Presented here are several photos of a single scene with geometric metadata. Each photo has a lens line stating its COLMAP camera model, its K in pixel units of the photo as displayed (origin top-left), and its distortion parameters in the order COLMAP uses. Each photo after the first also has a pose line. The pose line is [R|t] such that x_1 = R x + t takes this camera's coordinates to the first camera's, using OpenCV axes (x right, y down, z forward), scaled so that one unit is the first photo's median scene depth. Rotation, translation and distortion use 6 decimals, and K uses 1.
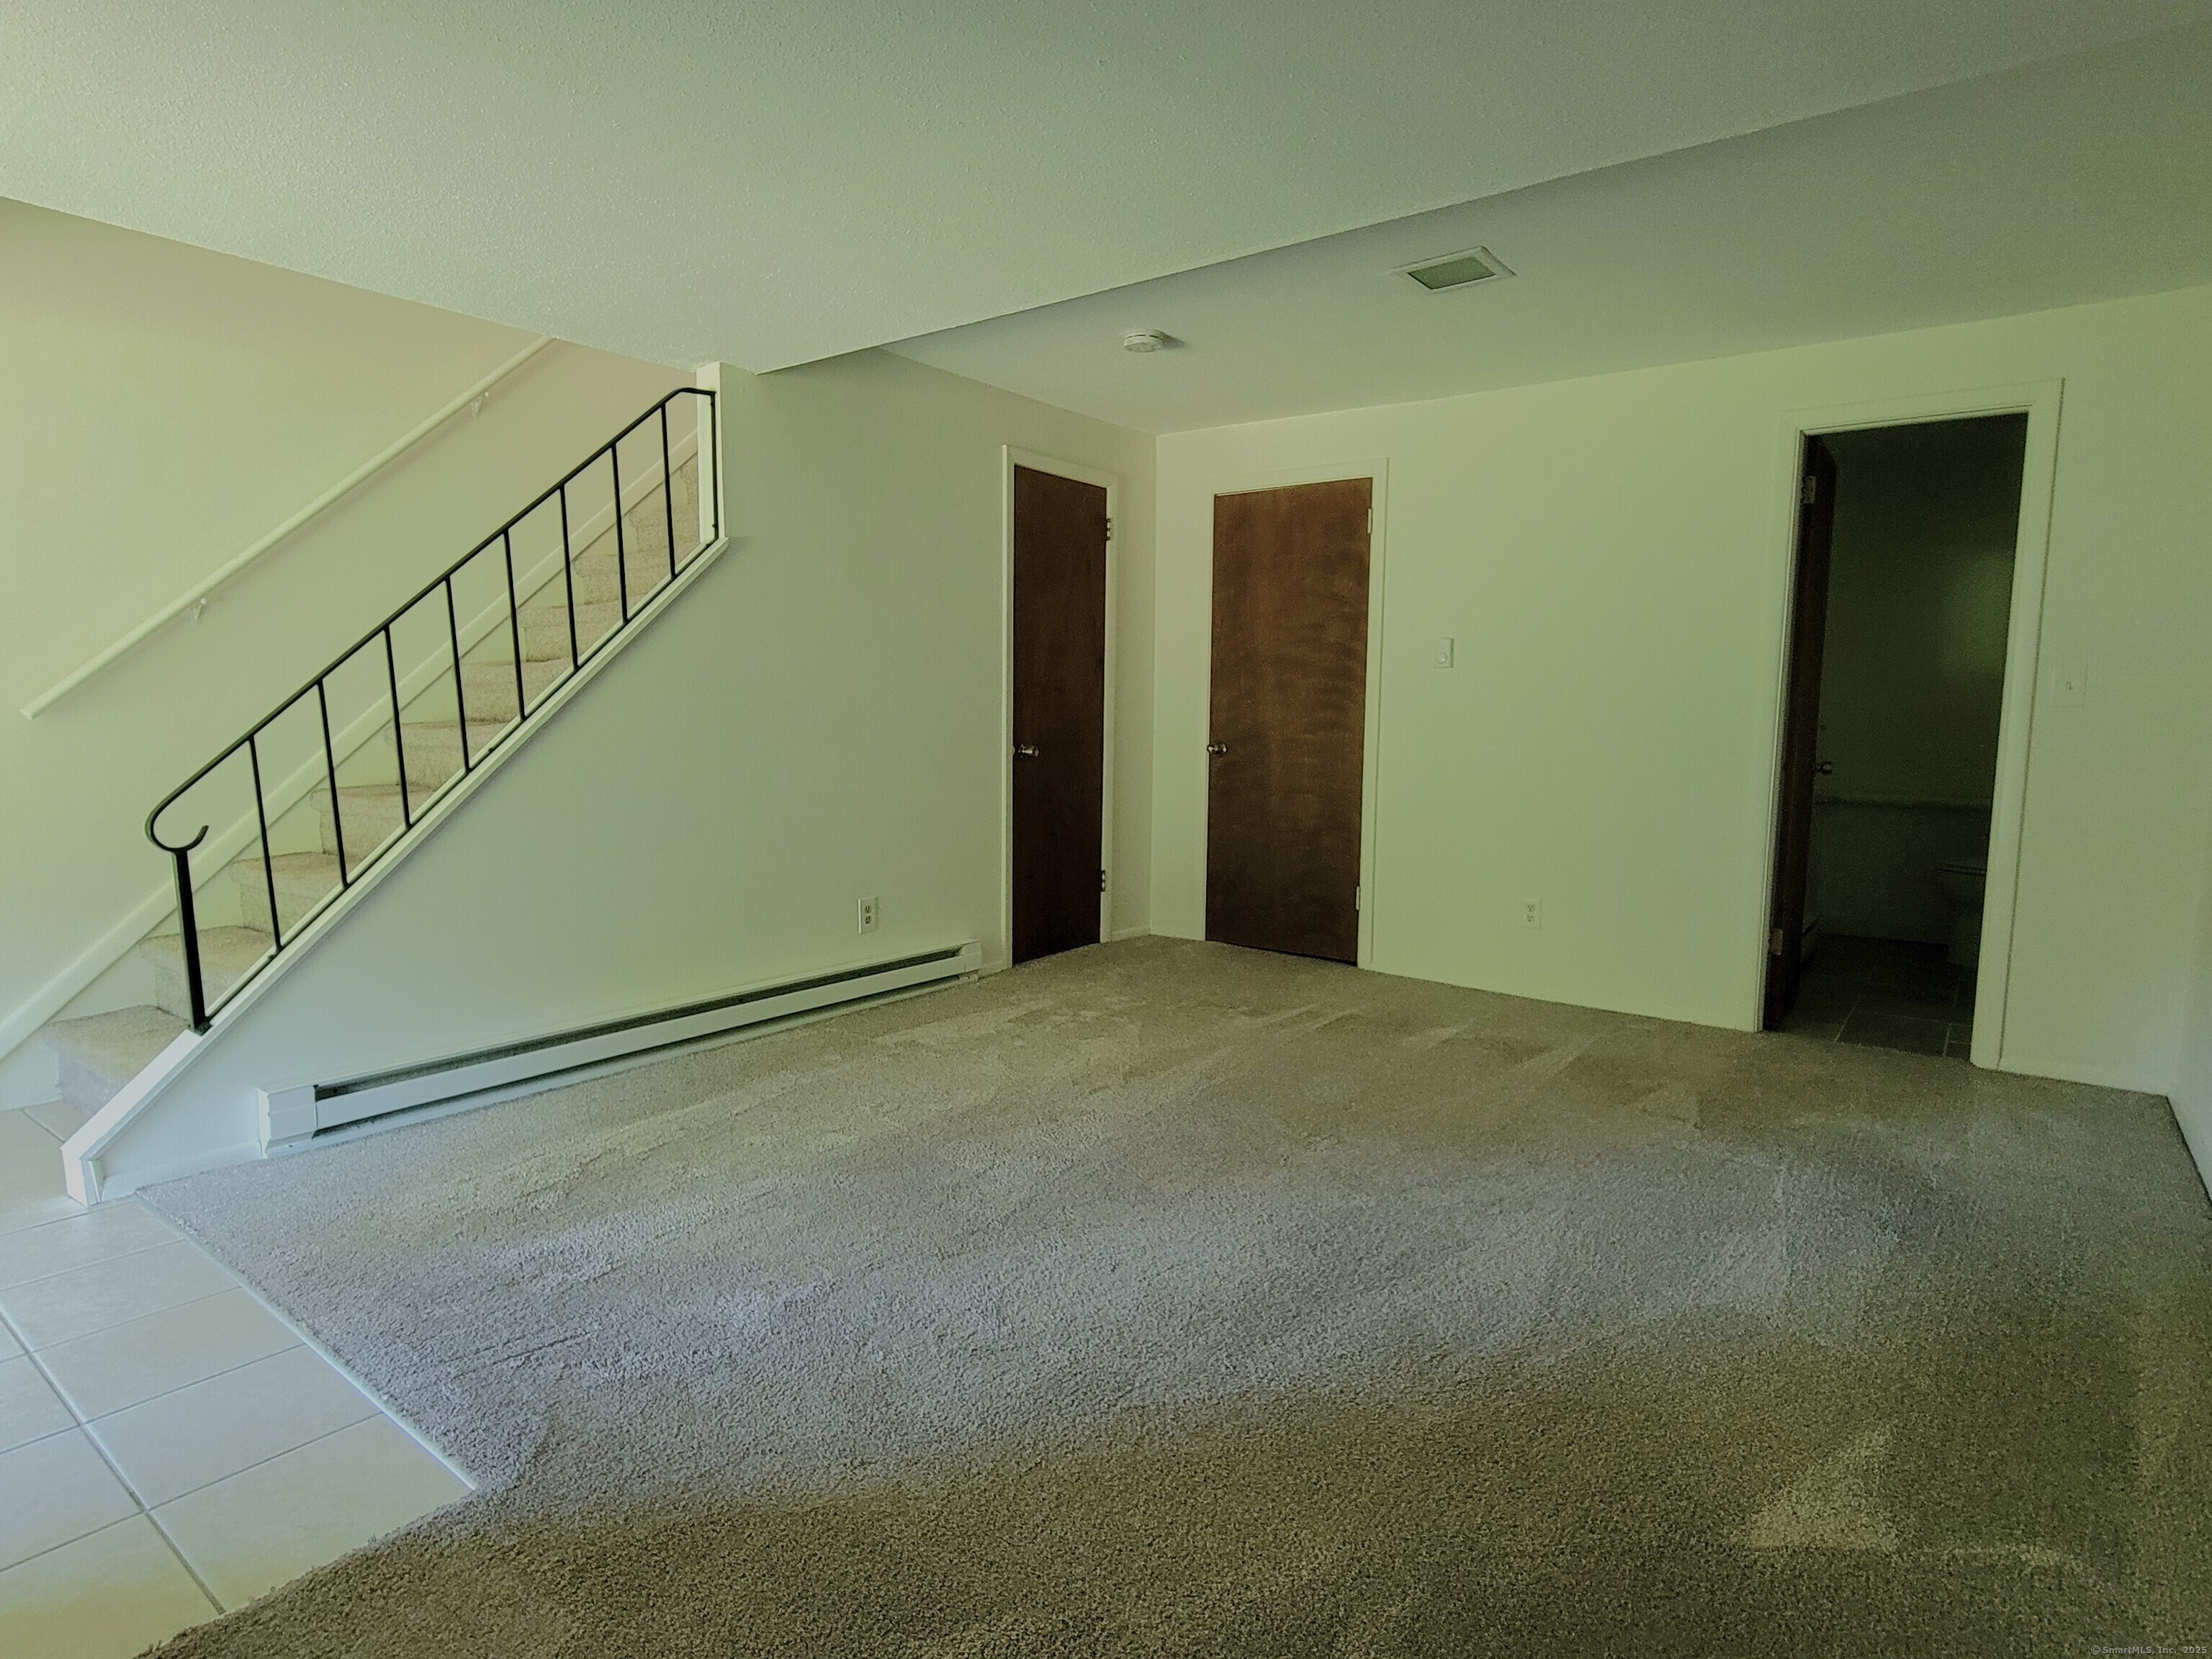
lens RADIAL K [[1226.7, 0, 1114.1], [0, 1226.7, 827.7], [0, 0, 1]] dist [0.015398, -0.007304]
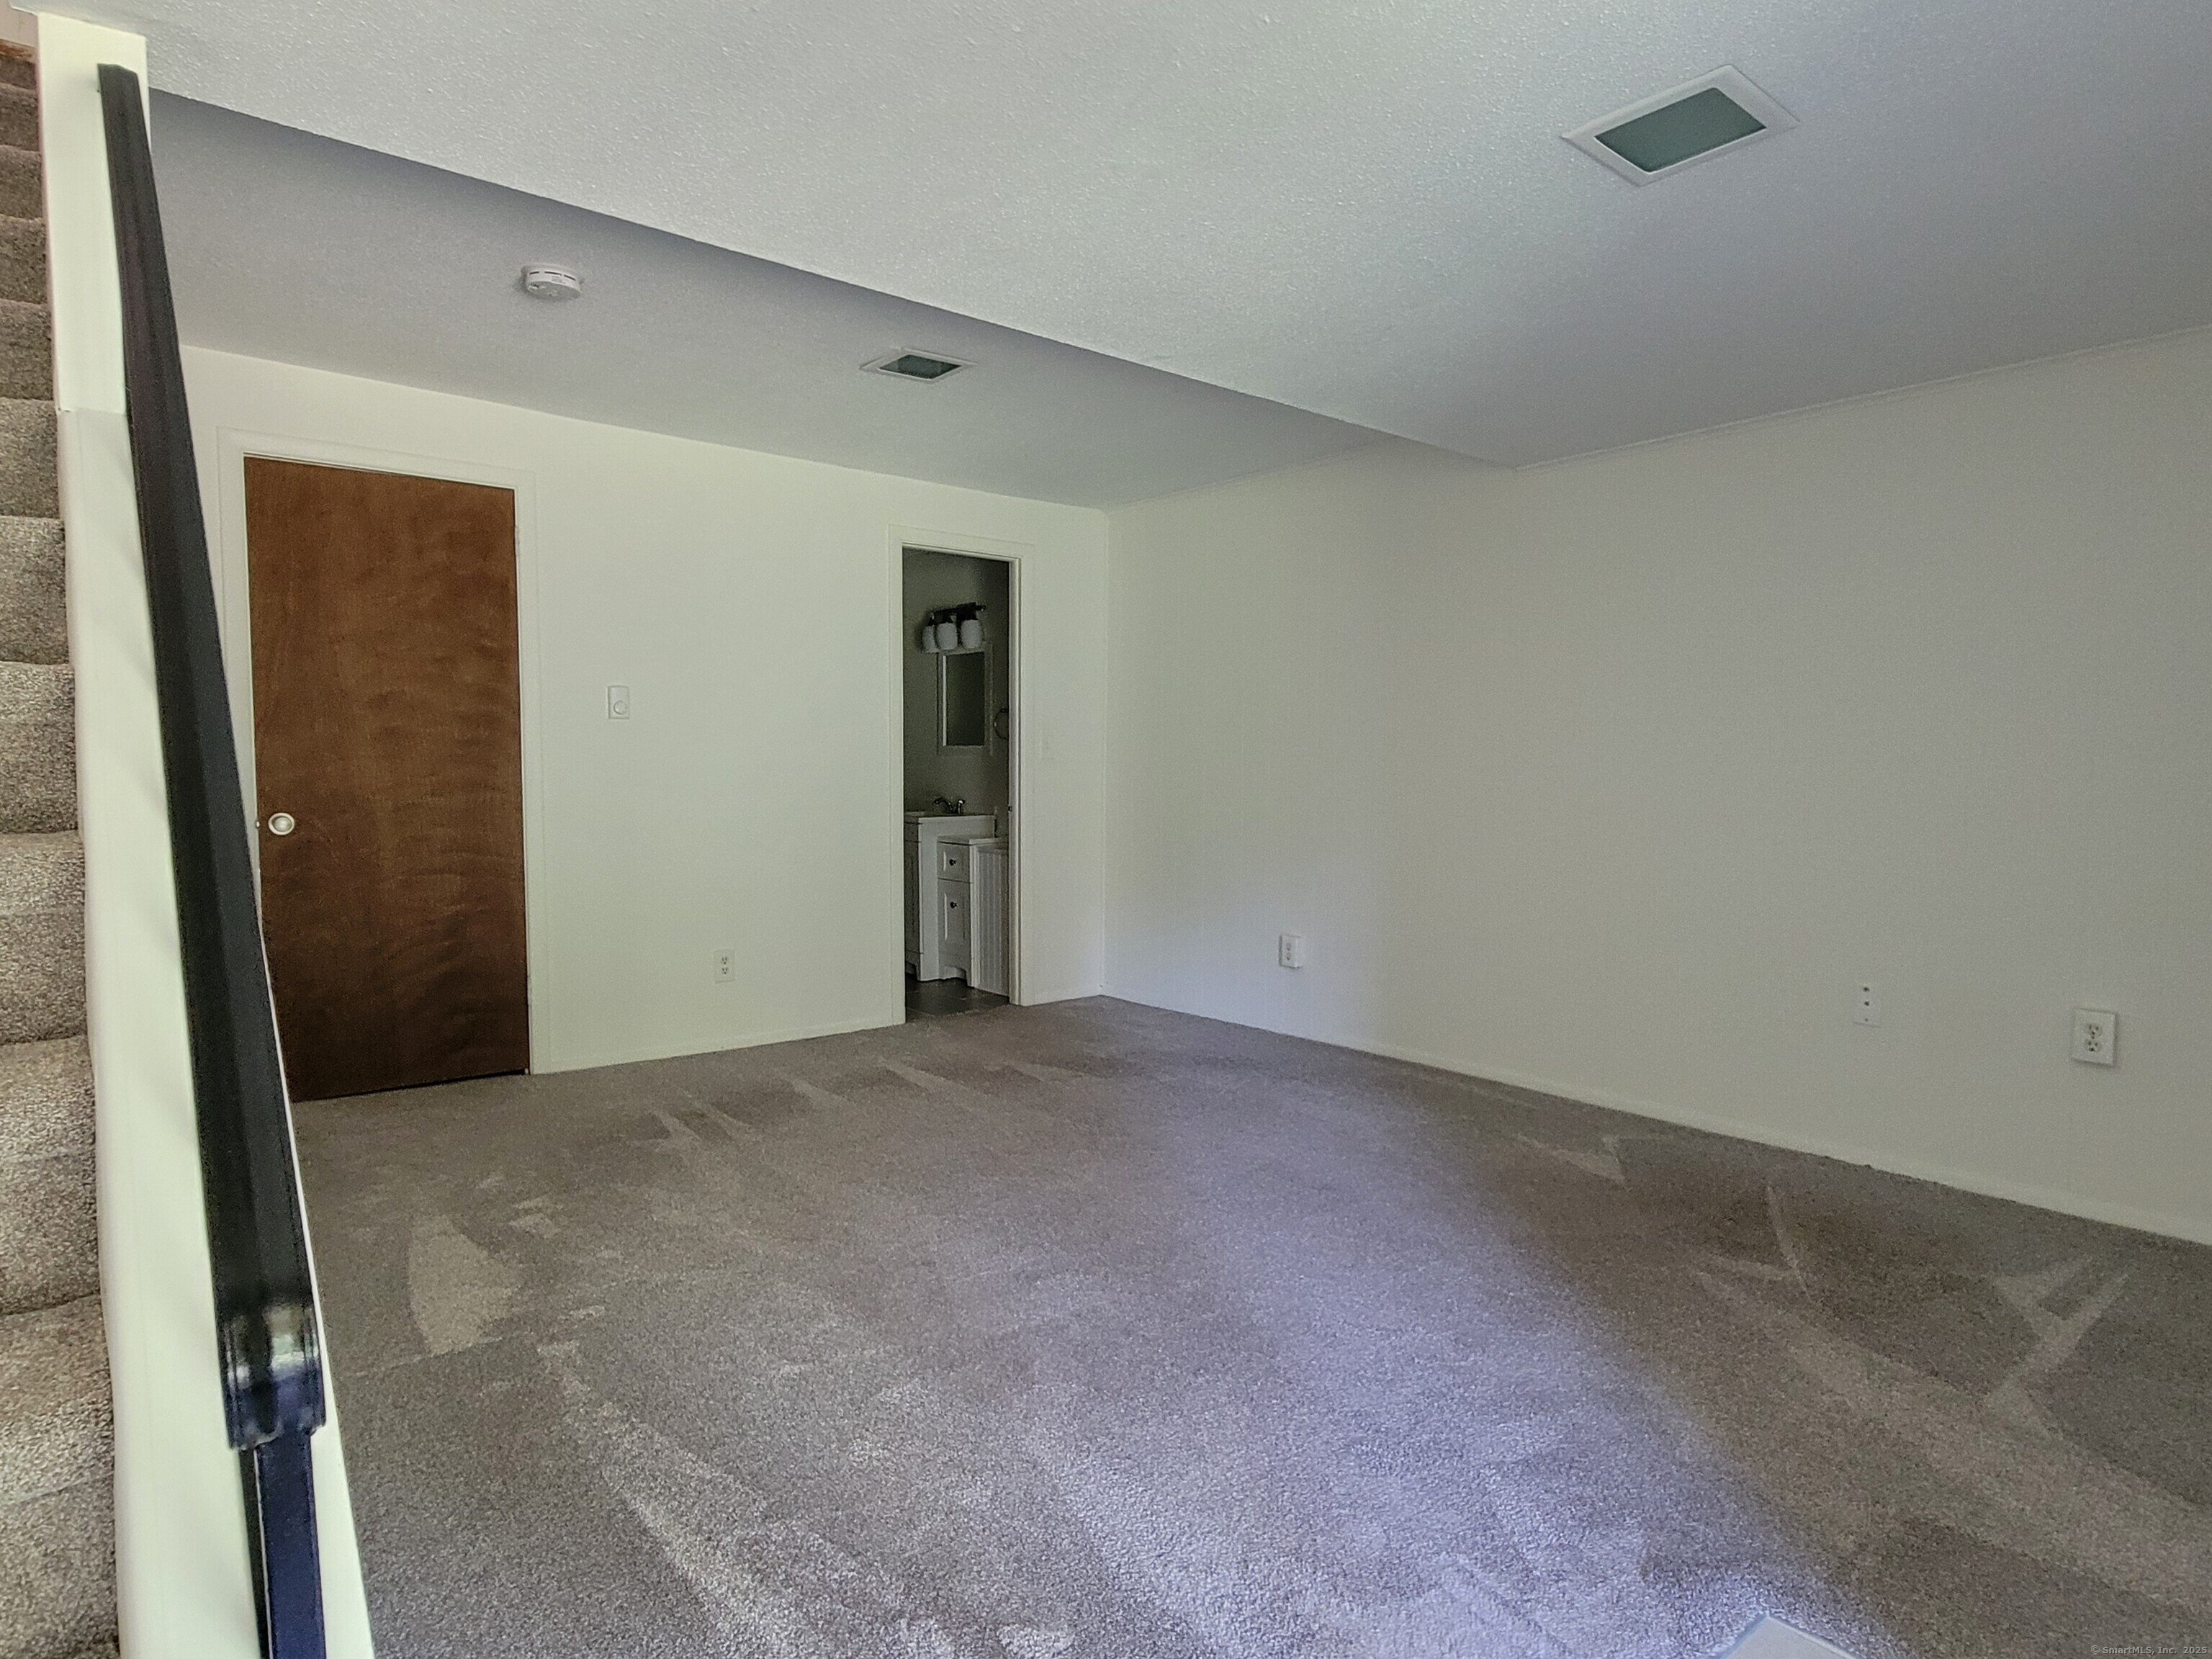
lens RADIAL K [[1226.7, 0, 1115.4], [0, 1226.7, 829.8], [0, 0, 1]] dist [0.015398, -0.007304]
pose [[0.229288, -0.067674, 0.971003, -0.517620], [0.092821, 0.994554, 0.047397, -0.054761], [-0.968923, 0.079262, 0.234321, 0.416484]]
